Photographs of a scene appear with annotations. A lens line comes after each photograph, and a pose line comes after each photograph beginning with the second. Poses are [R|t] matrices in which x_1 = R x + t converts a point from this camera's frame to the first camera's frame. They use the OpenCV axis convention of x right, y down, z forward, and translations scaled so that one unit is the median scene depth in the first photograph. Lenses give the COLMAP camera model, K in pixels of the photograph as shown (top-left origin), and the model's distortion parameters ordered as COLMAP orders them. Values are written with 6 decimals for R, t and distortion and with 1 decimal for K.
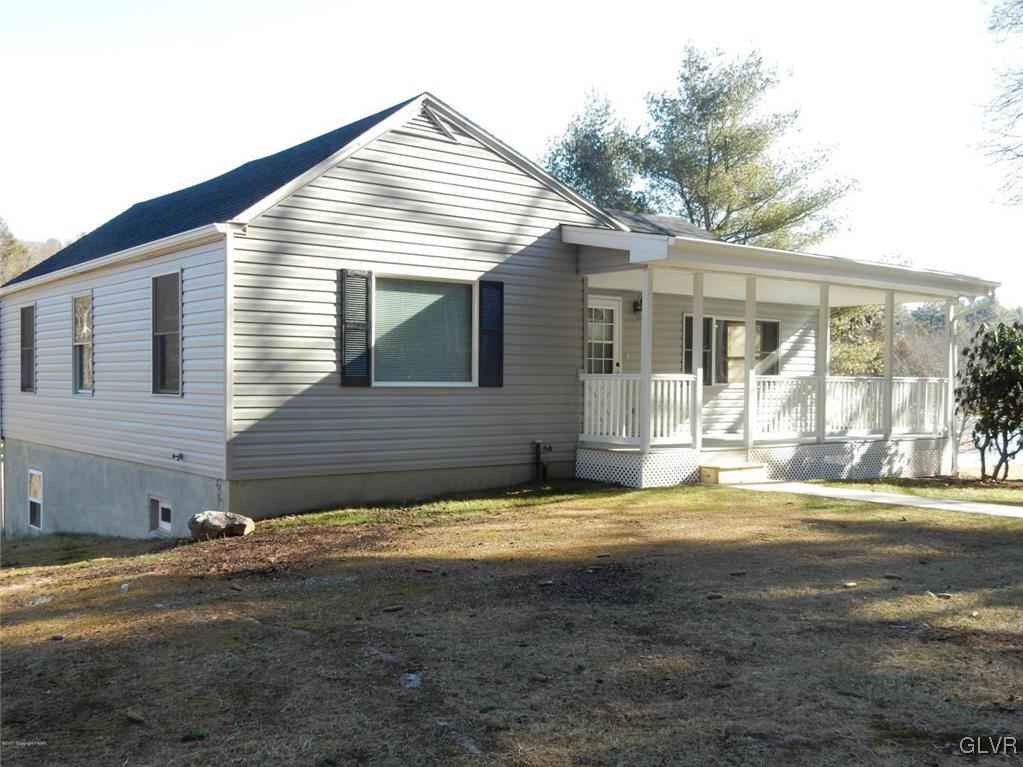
lens RADIAL K [[1047.3, 0, 511.6], [0, 1047.3, 383.9], [0, 0, 1]] dist [-0.018163, 0.000000]
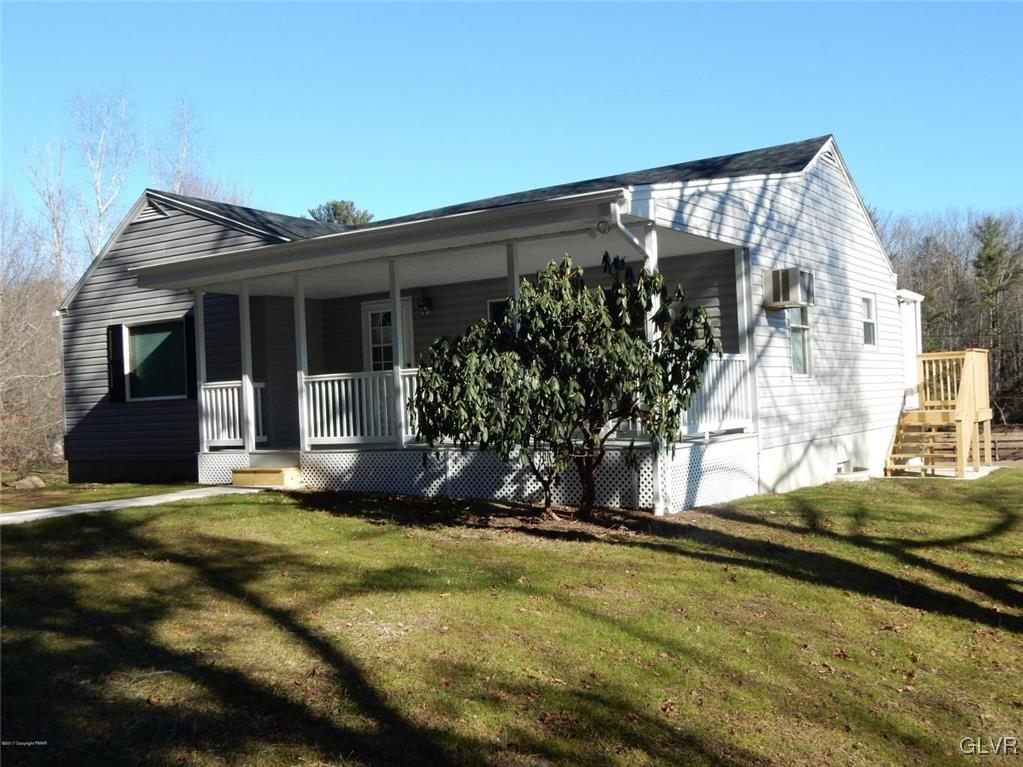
lens RADIAL K [[1047.3, 0, 511.1], [0, 1047.3, 384.9], [0, 0, 1]] dist [-0.018163, 0.000000]
pose [[0.305583, -0.036667, -0.951459, 1.343356], [0.040336, 0.998860, -0.025539, 0.035920], [0.951311, -0.030574, 0.306714, 0.999852]]
